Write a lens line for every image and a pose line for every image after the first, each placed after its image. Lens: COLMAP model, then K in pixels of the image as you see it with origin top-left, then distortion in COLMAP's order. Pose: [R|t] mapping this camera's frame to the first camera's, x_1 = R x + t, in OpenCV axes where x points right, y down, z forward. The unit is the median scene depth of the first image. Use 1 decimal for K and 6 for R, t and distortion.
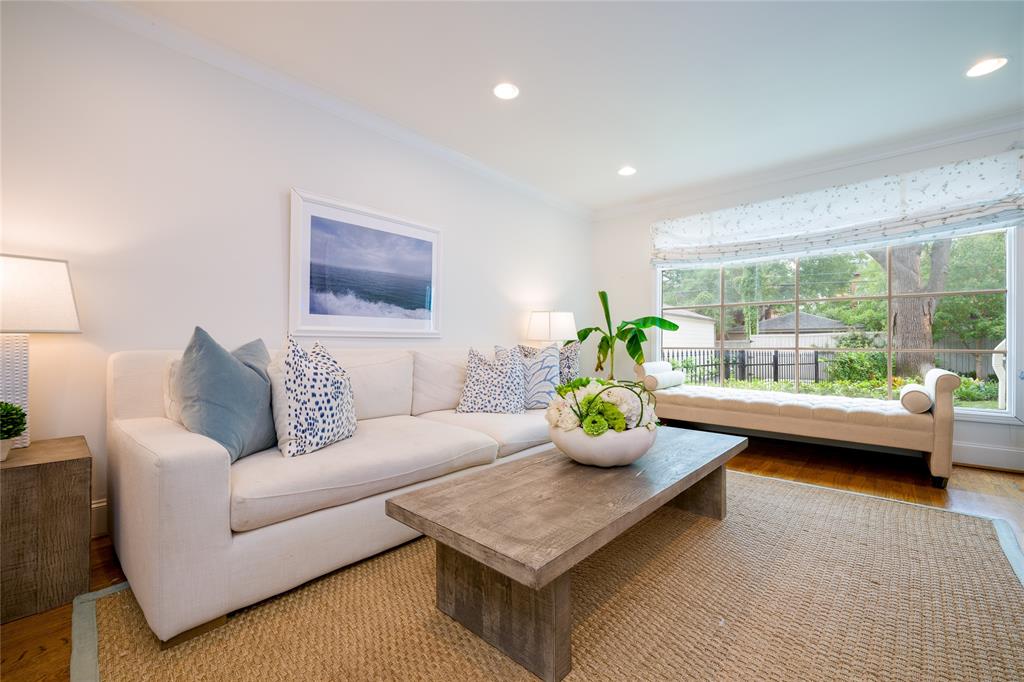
lens RADIAL K [[419.6, 0, 512.0], [0, 419.6, 341.0], [0, 0, 1]] dist [-0.000503, -0.000266]
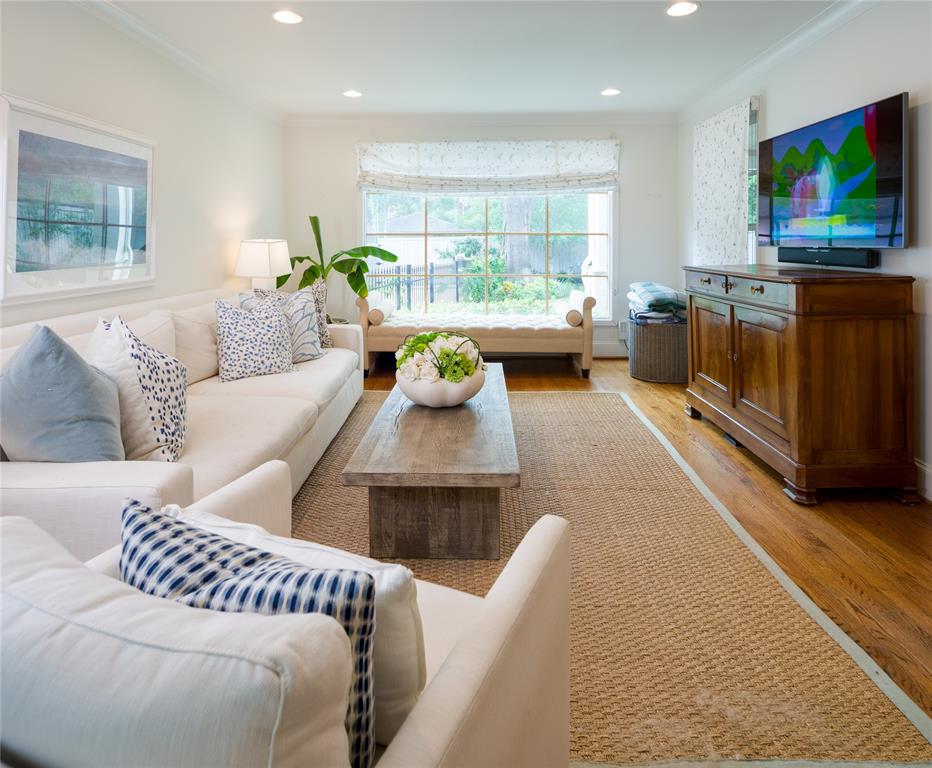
lens RADIAL K [[558.0, 0, 459.9], [0, 558.0, 235.3], [0, 0, 1]] dist [-0.015978, 0.000843]
pose [[0.763117, 0.001785, 0.646258, -0.506772], [0.000378, 0.999995, -0.003208, -0.120799], [-0.646260, 0.002692, 0.763112, -0.158486]]
